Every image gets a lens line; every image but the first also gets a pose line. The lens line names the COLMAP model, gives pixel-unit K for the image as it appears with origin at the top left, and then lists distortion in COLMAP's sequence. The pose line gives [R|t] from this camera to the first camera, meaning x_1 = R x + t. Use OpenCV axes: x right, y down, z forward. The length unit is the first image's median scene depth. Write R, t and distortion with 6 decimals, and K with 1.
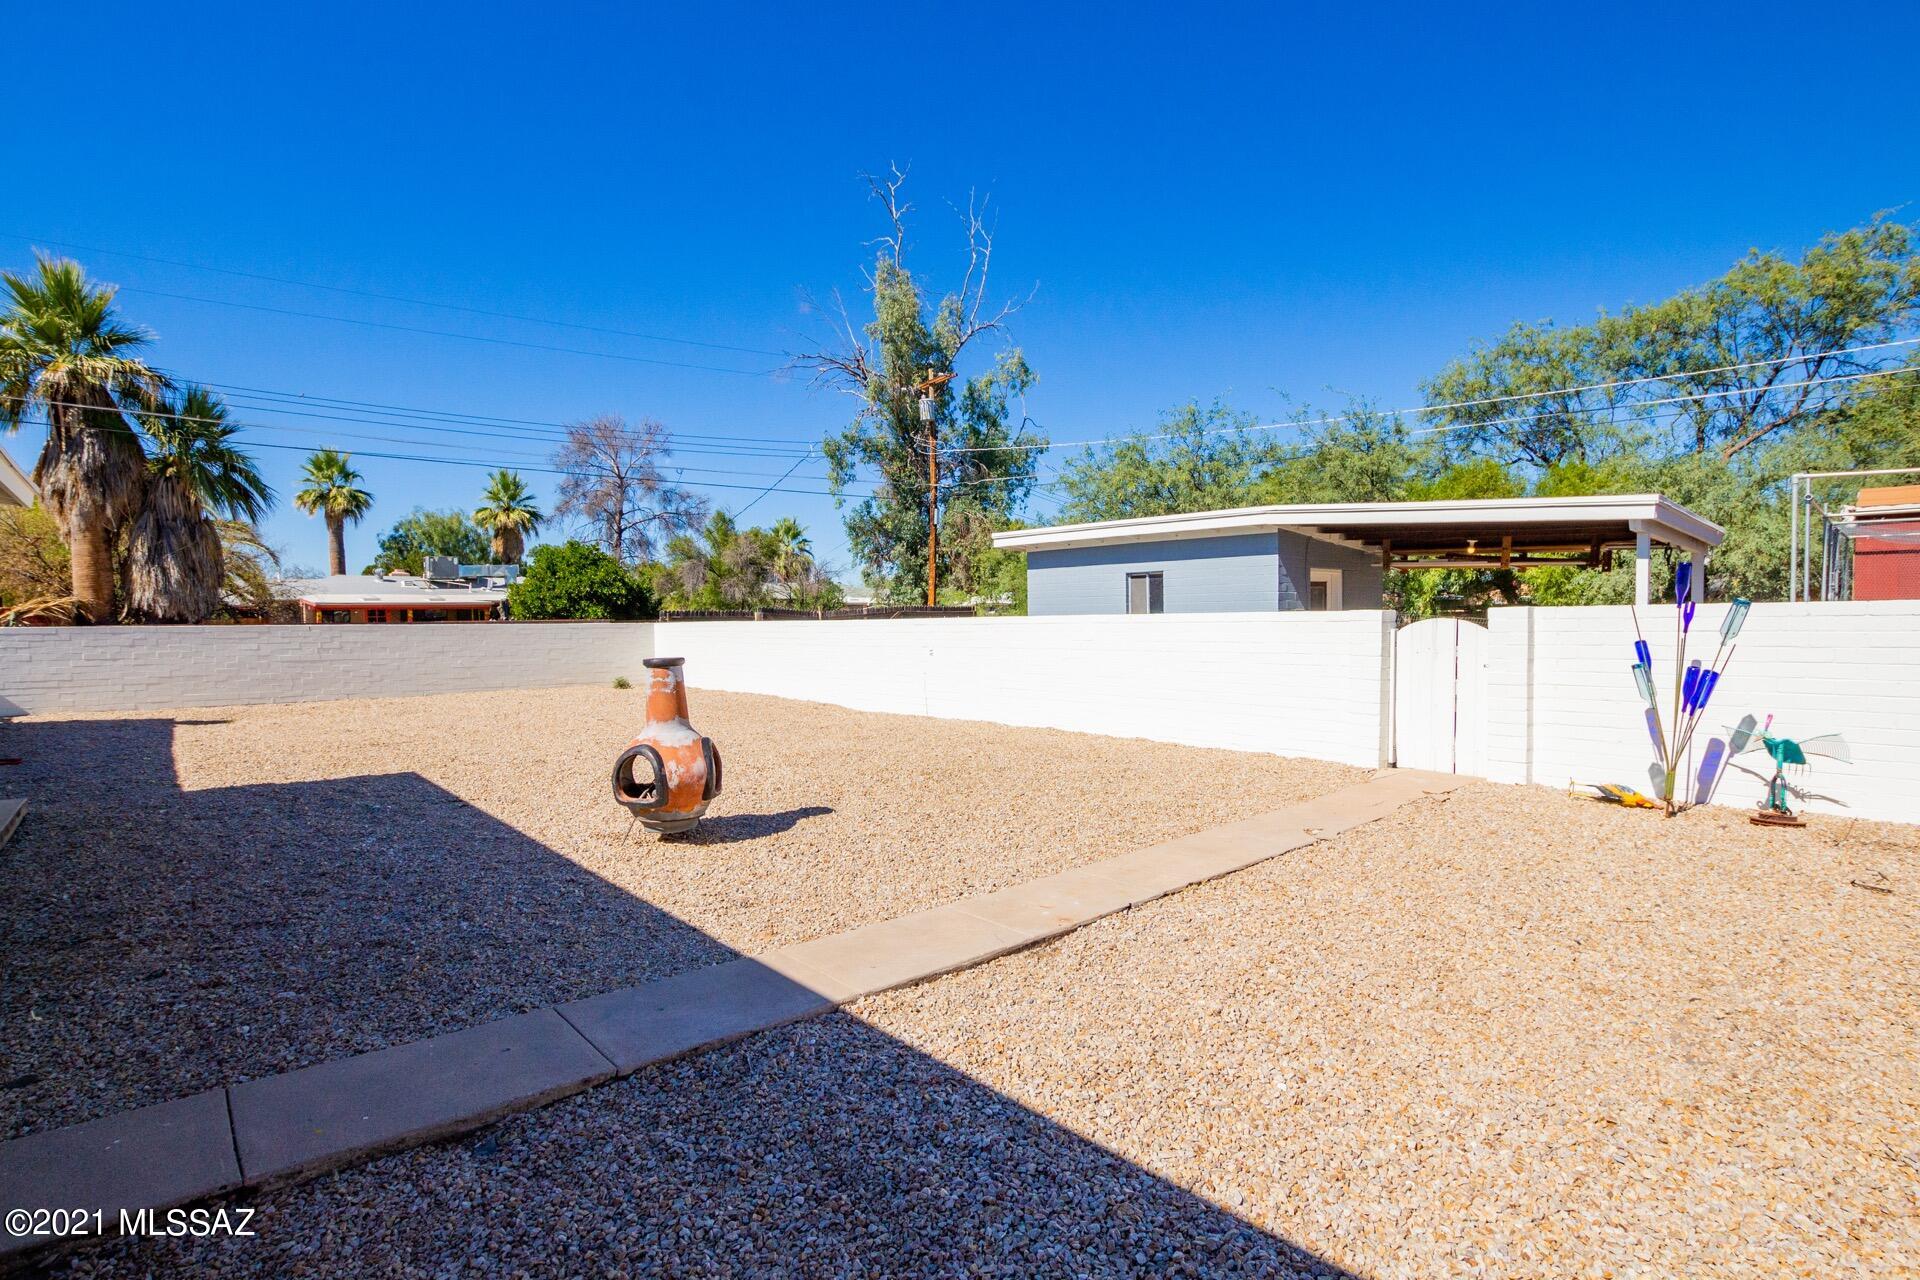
lens RADIAL K [[931.3, 0, 970.1], [0, 931.3, 642.3], [0, 0, 1]] dist [0.002467, -0.000107]
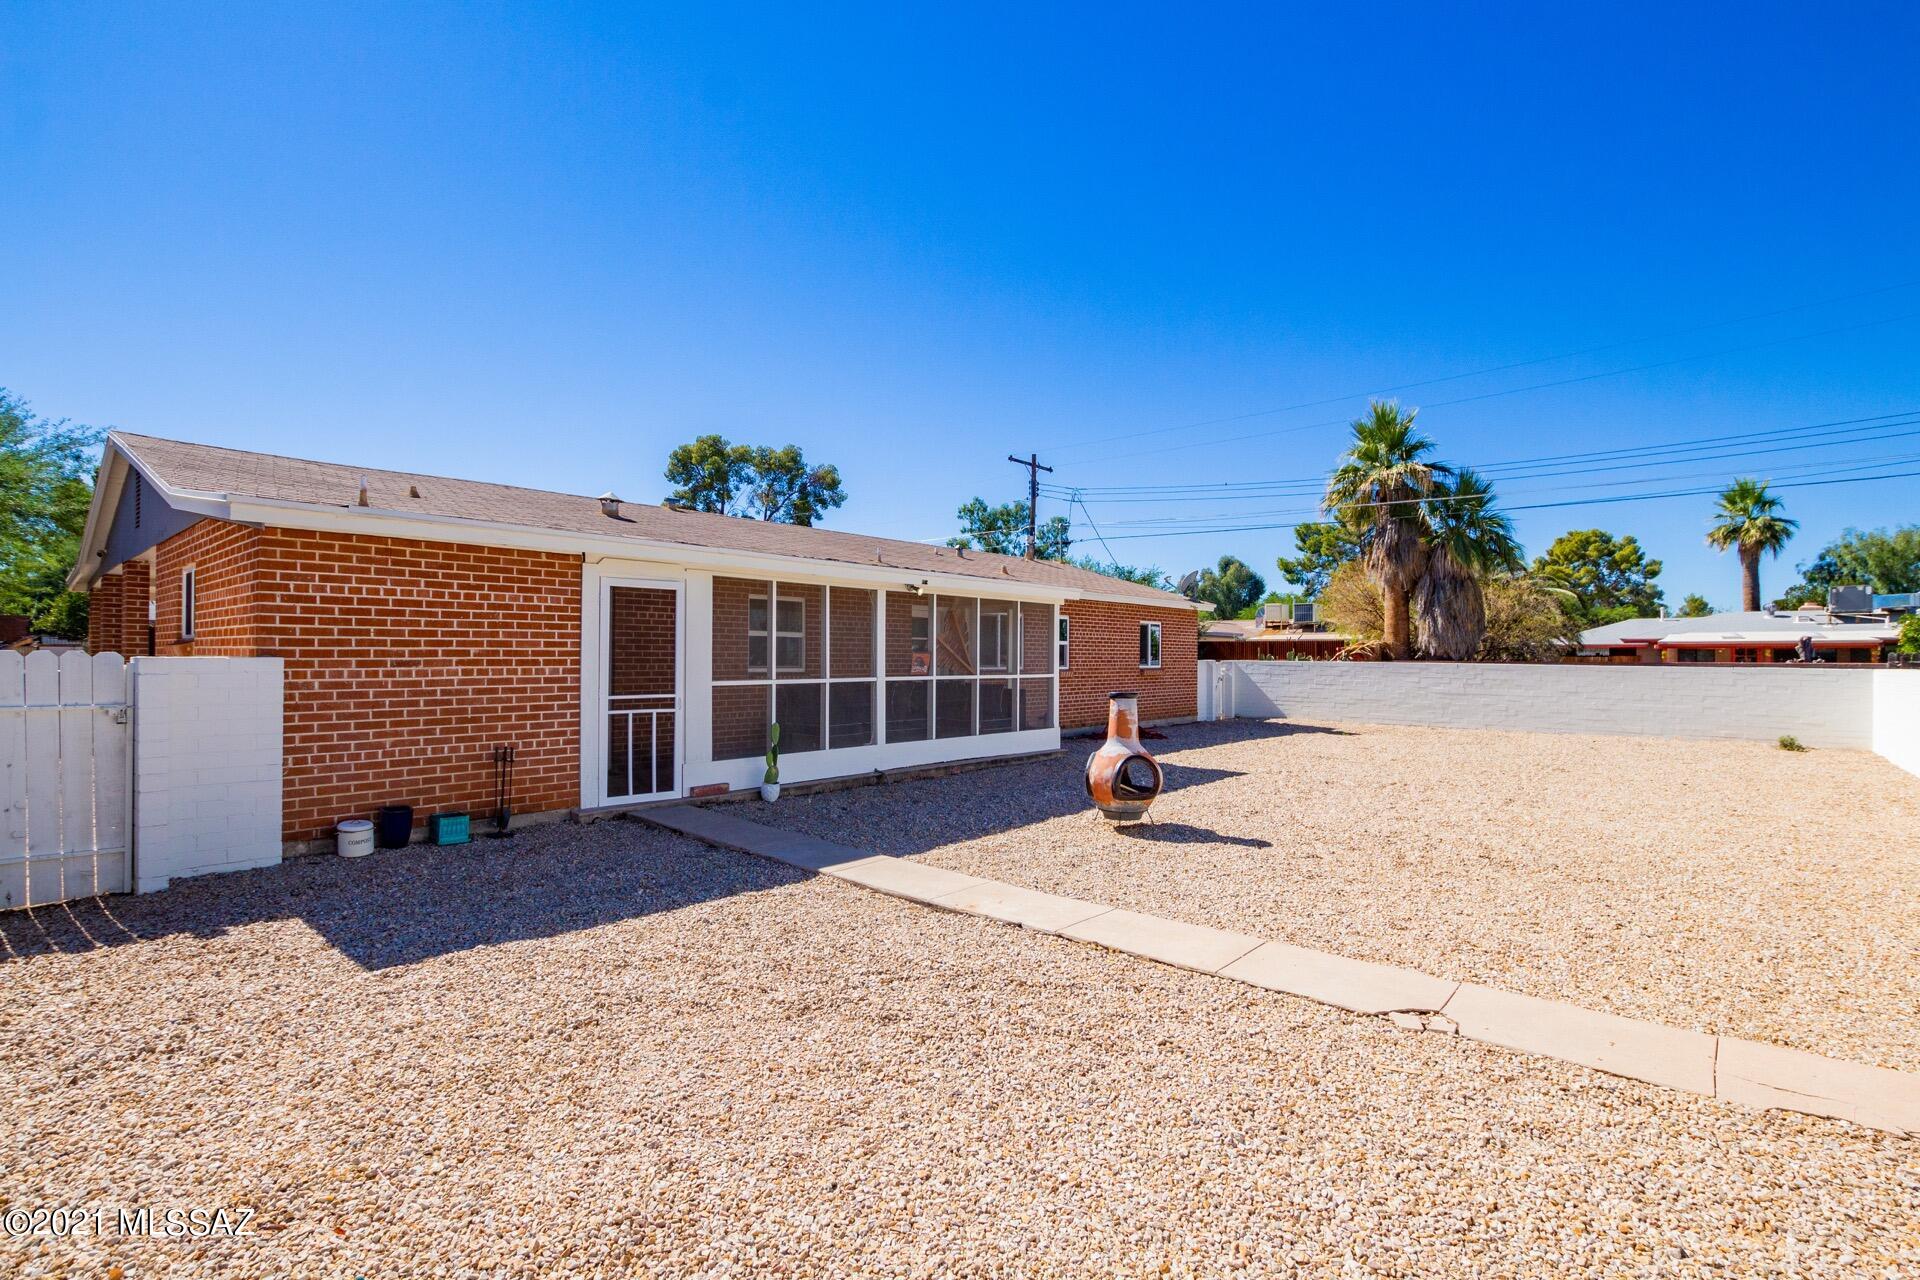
lens RADIAL K [[931.3, 0, 970.1], [0, 931.3, 642.3], [0, 0, 1]] dist [0.002467, -0.000107]
pose [[0.141981, -0.003820, -0.989862, 0.314360], [-0.035062, 0.999346, -0.008886, -0.011064], [0.989248, 0.035968, 0.141754, 0.187344]]
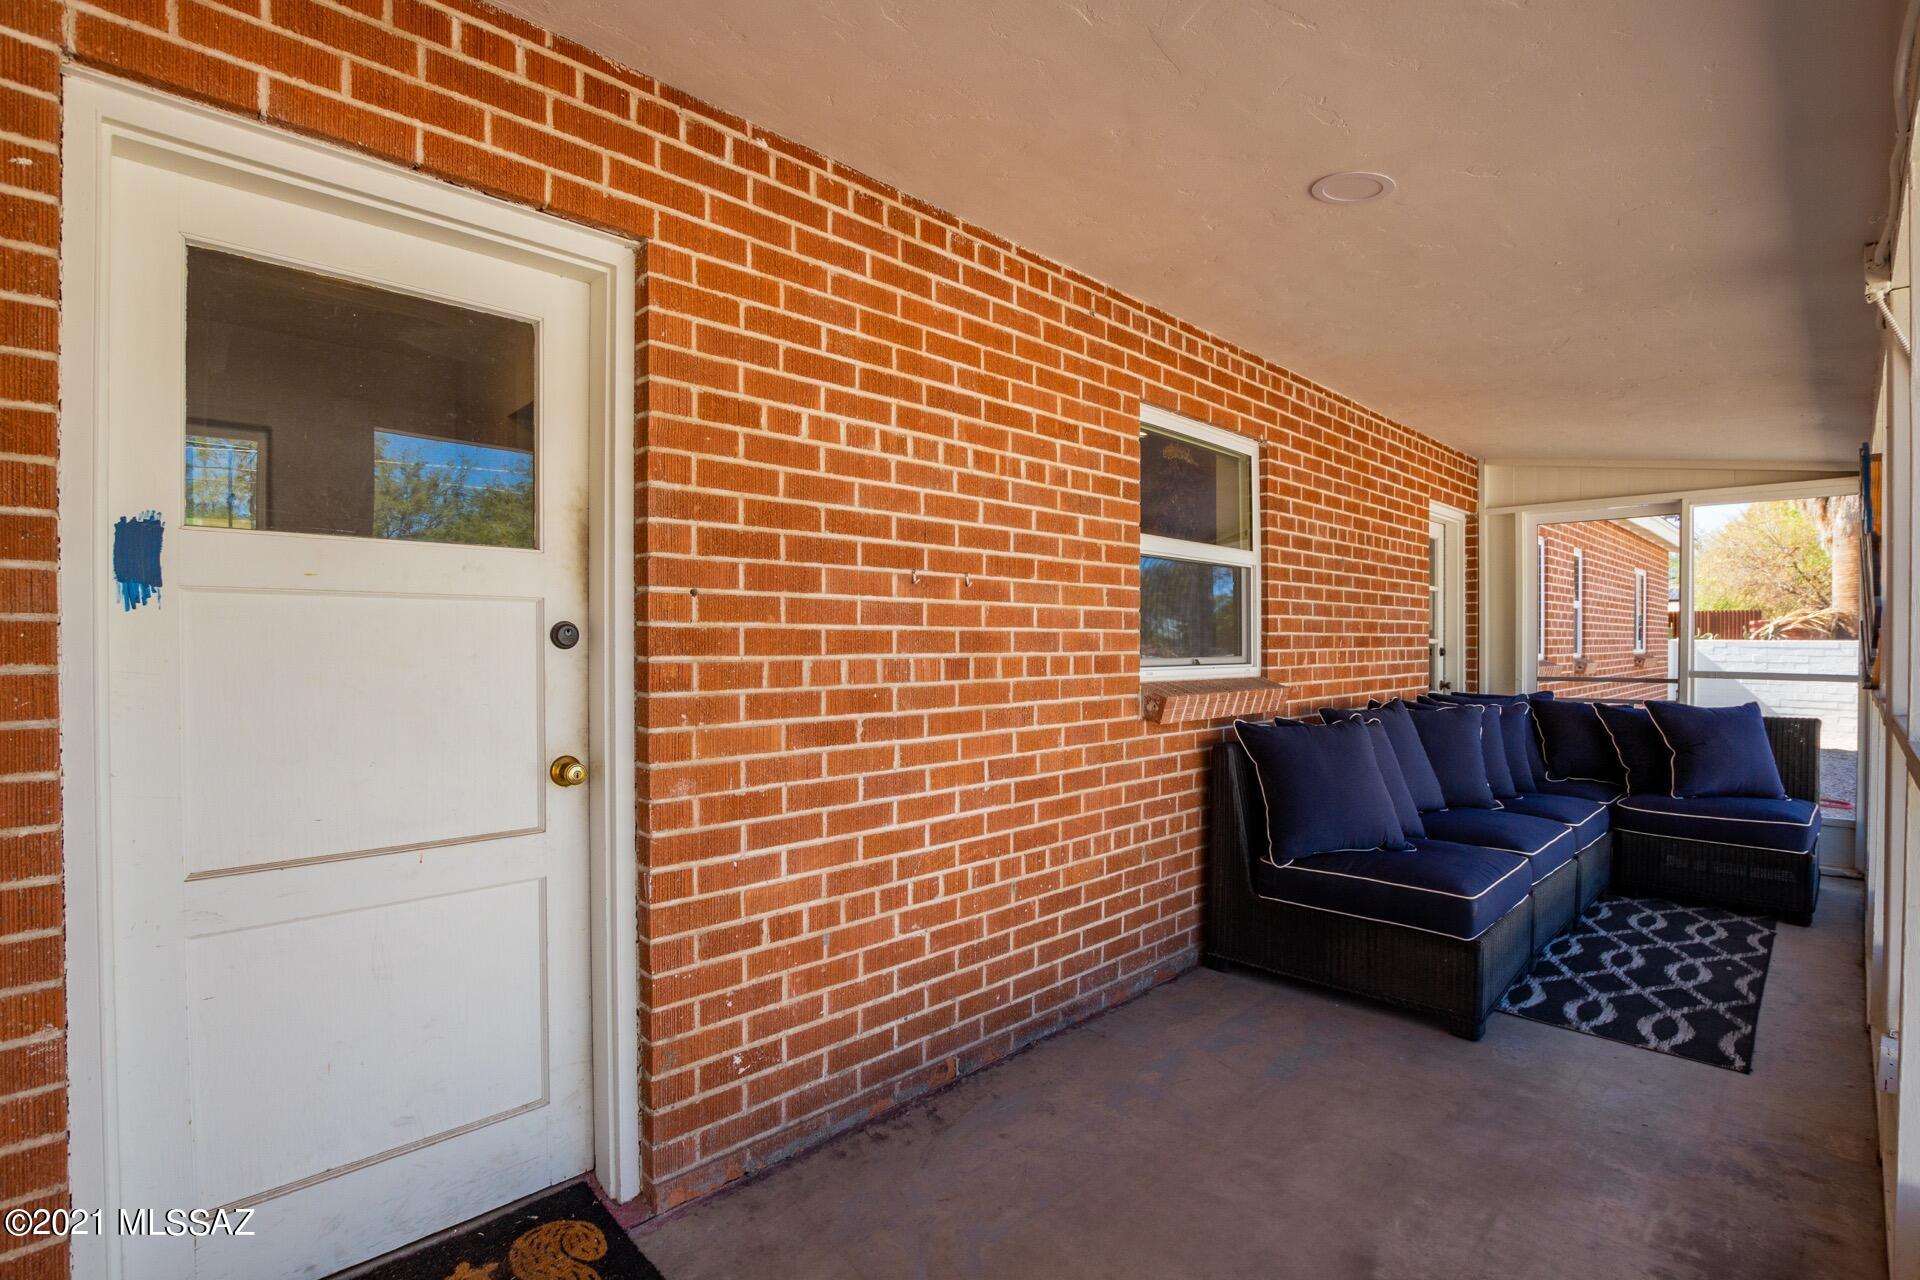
lens RADIAL K [[879.0, 0, 960.0], [0, 879.0, 640.0], [0, 0, 1]] dist [-0.003138, -0.001117]
pose [[0.054763, 0.010201, -0.998447, -0.141172], [-0.028547, 0.999555, 0.008646, -0.000243], [0.998091, 0.028029, 0.055030, 0.091622]]
